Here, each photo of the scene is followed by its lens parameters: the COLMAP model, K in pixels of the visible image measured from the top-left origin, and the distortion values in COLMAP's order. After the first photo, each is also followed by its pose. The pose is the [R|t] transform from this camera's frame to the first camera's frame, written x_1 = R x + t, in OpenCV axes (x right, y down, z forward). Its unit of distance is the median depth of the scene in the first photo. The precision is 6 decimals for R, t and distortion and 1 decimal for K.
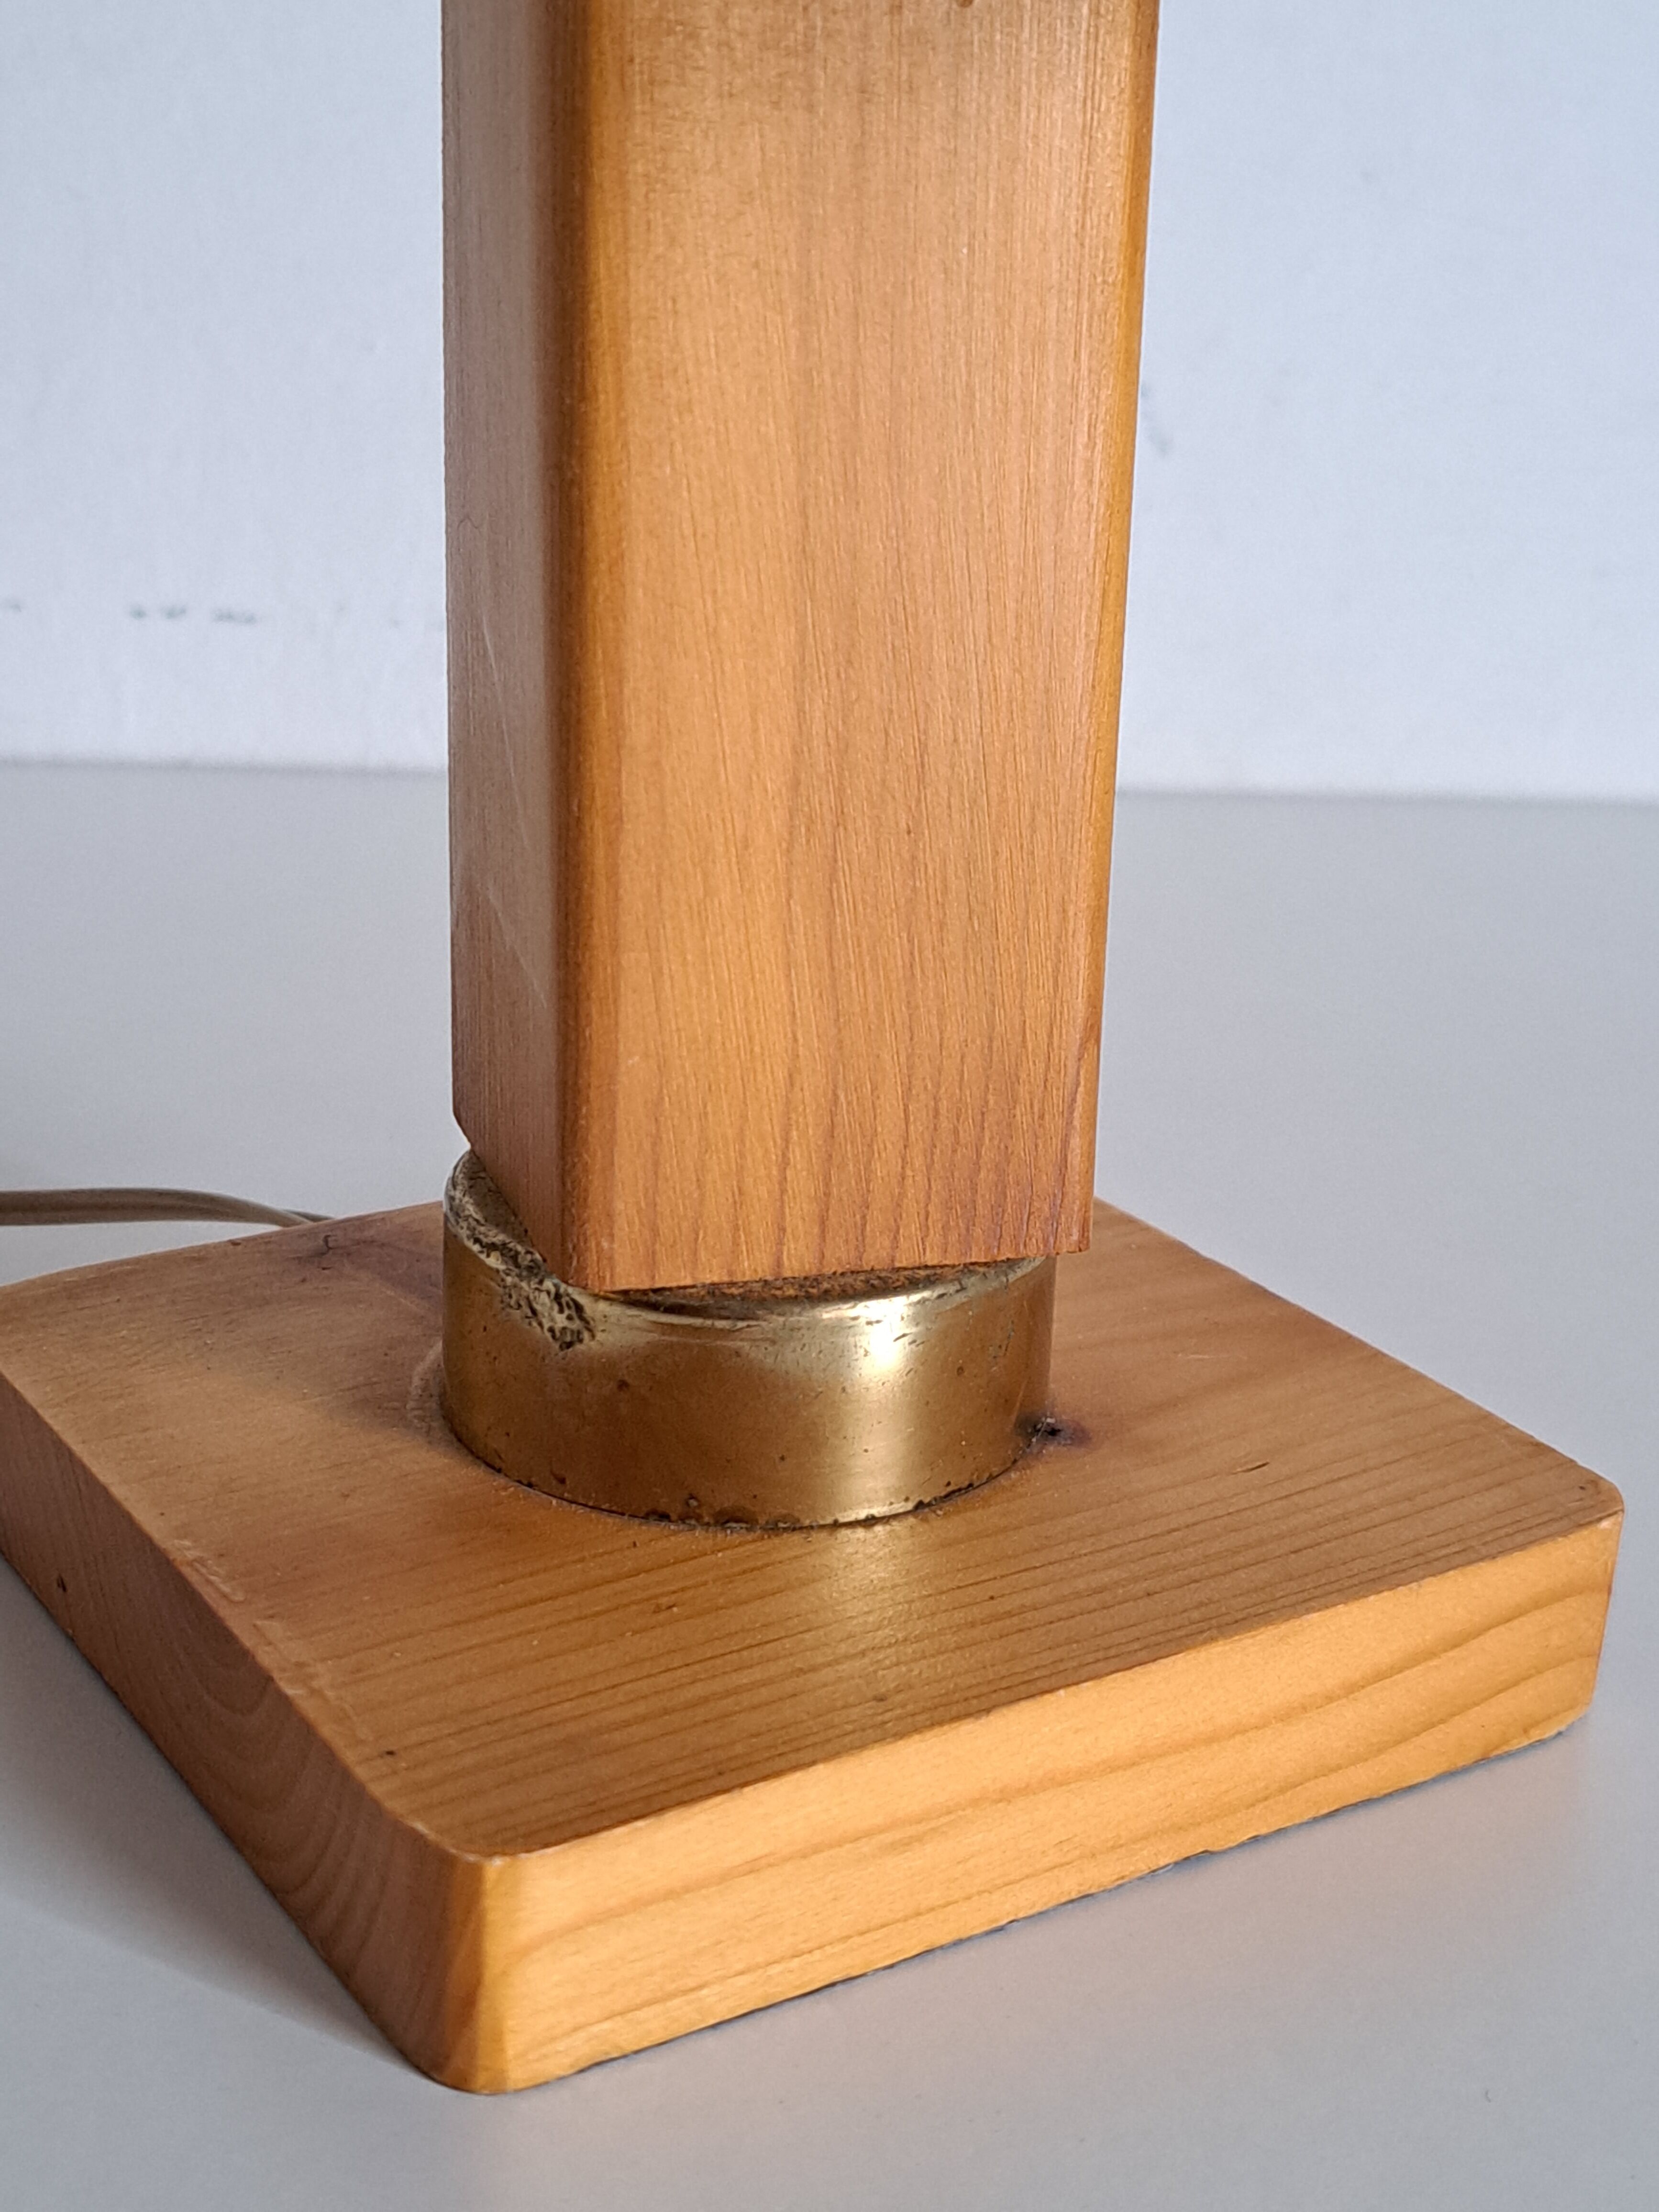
lens RADIAL K [[3095.3, 0, 923.6], [0, 3095.3, 1109.0], [0, 0, 1]] dist [0.082200, -0.023634]
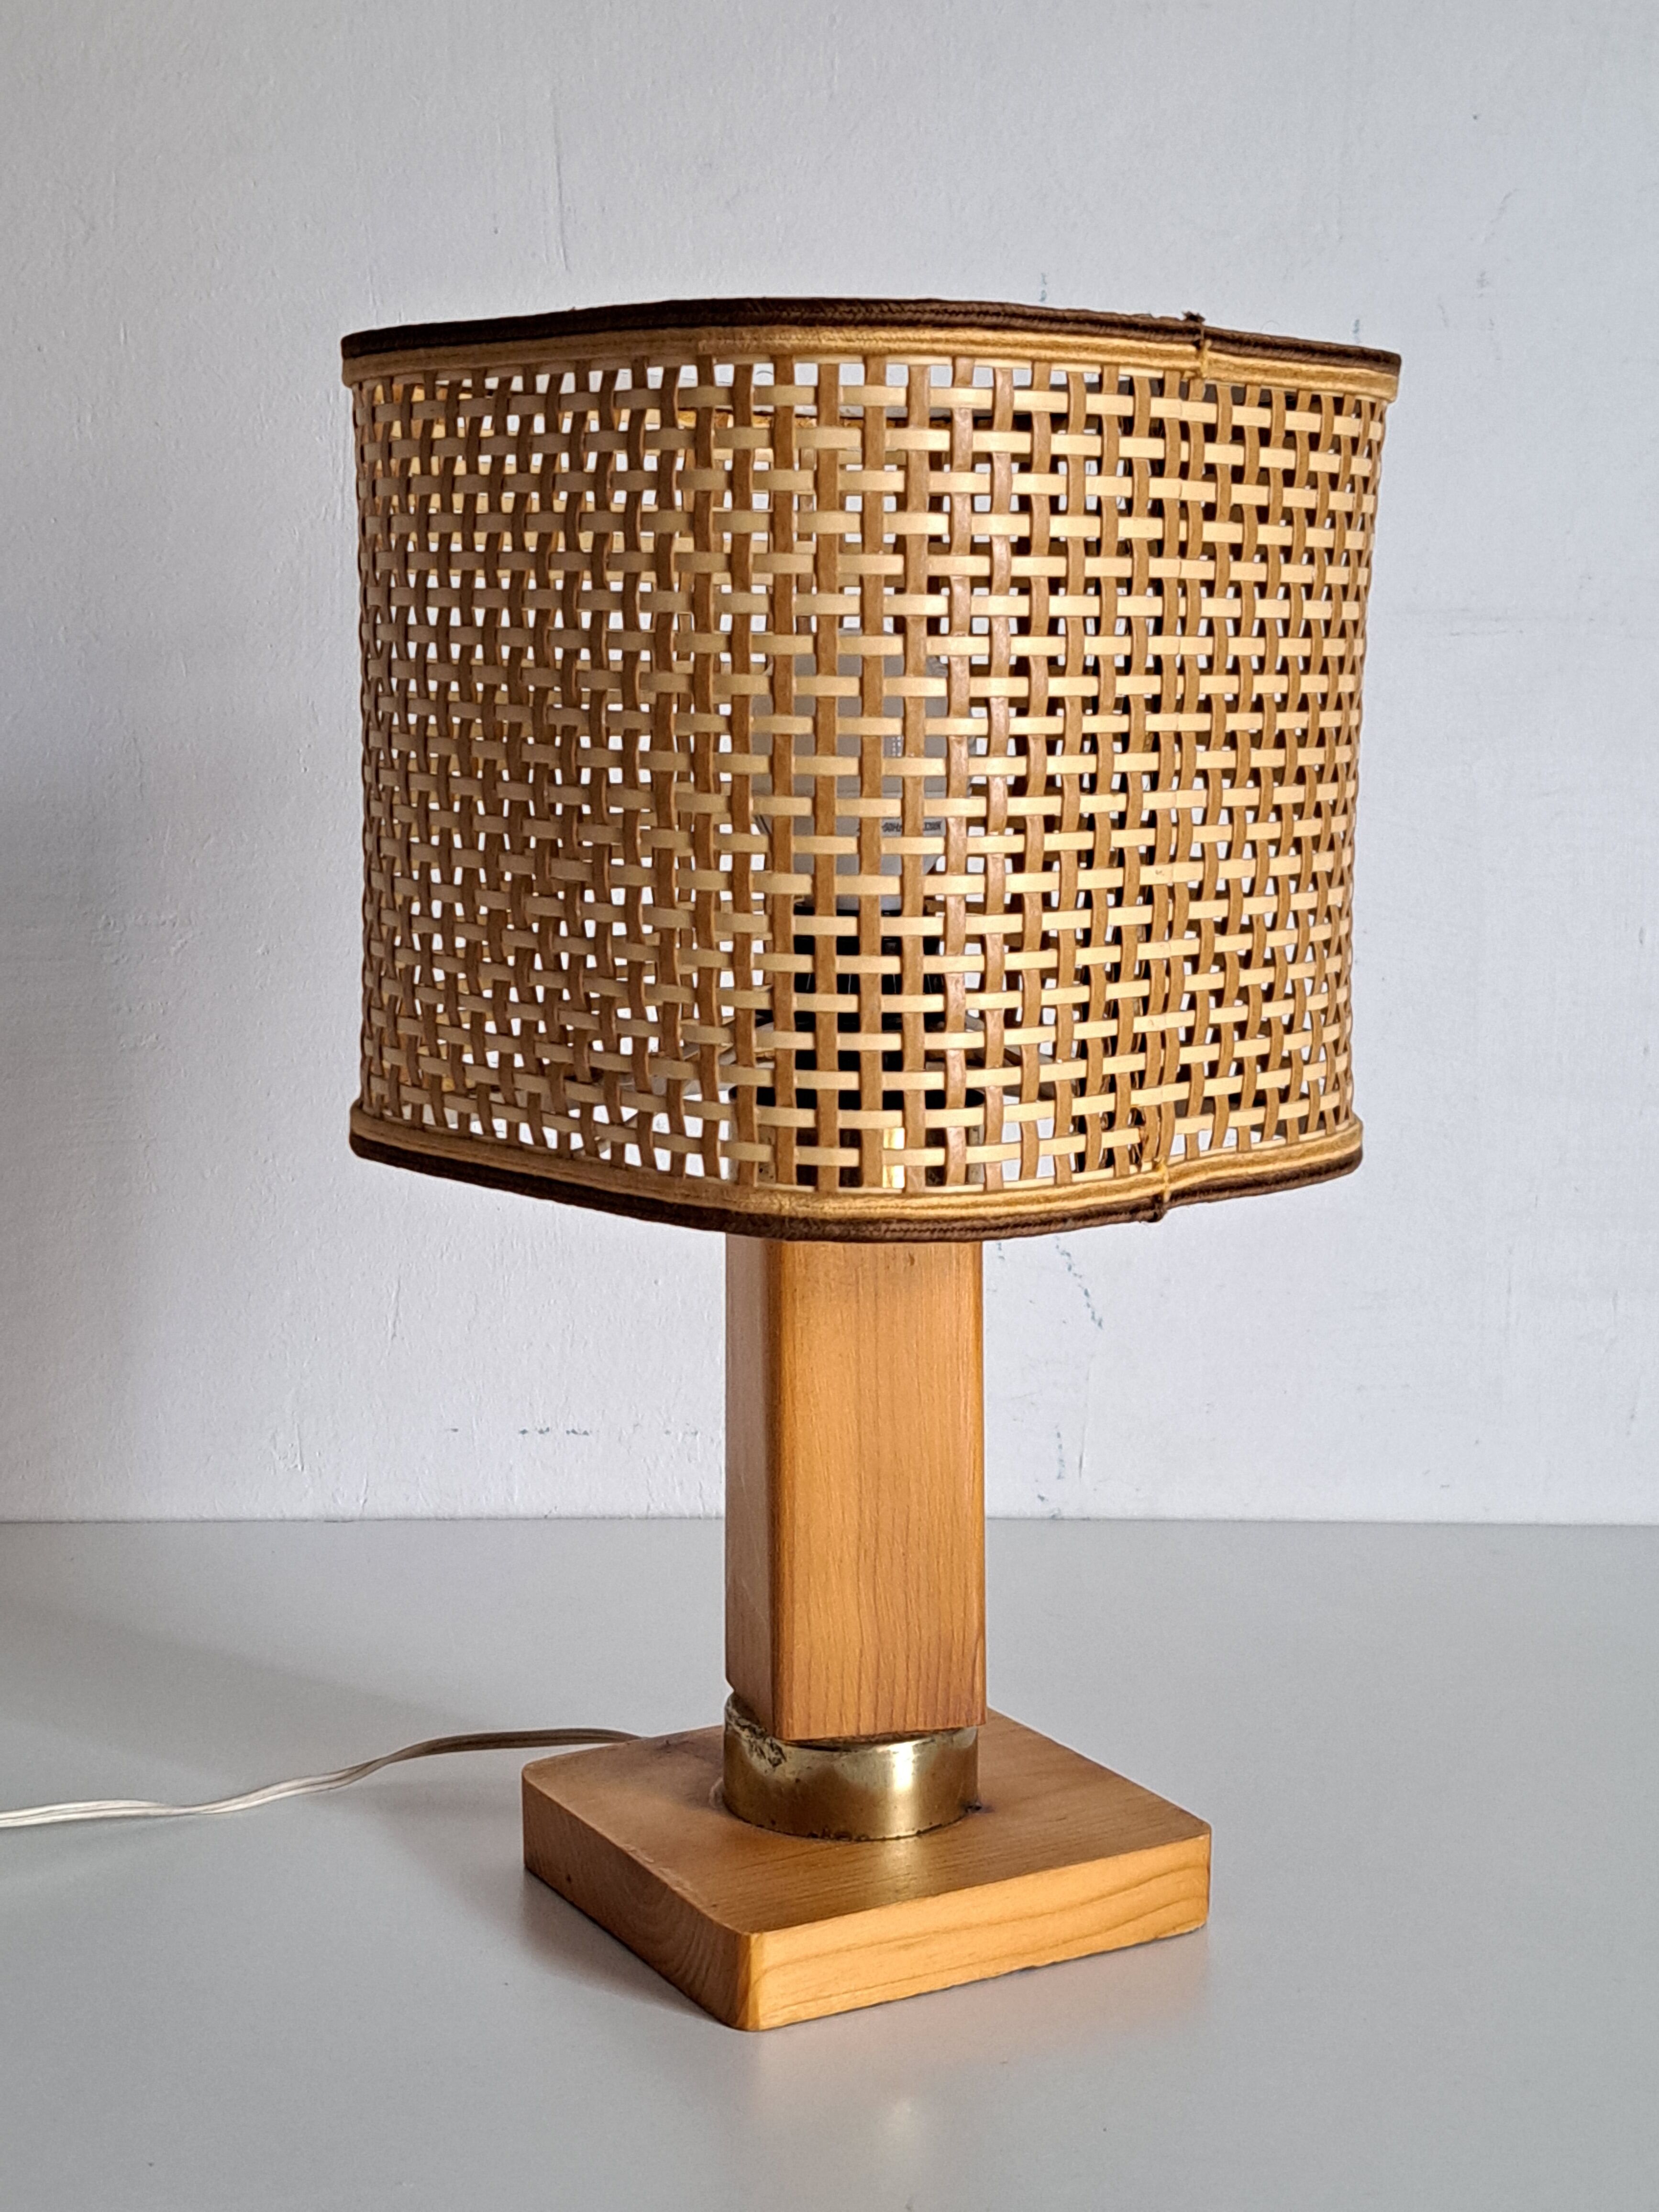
lens RADIAL K [[2899.1, 0, 869.5], [0, 2899.1, 1107.5], [0, 0, 1]] dist [0.086016, -0.013531]
pose [[0.997293, -0.035348, -0.064479, 0.138240], [0.018989, 0.970940, -0.238570, 0.128986], [0.071038, 0.236700, 0.968982, -1.473554]]
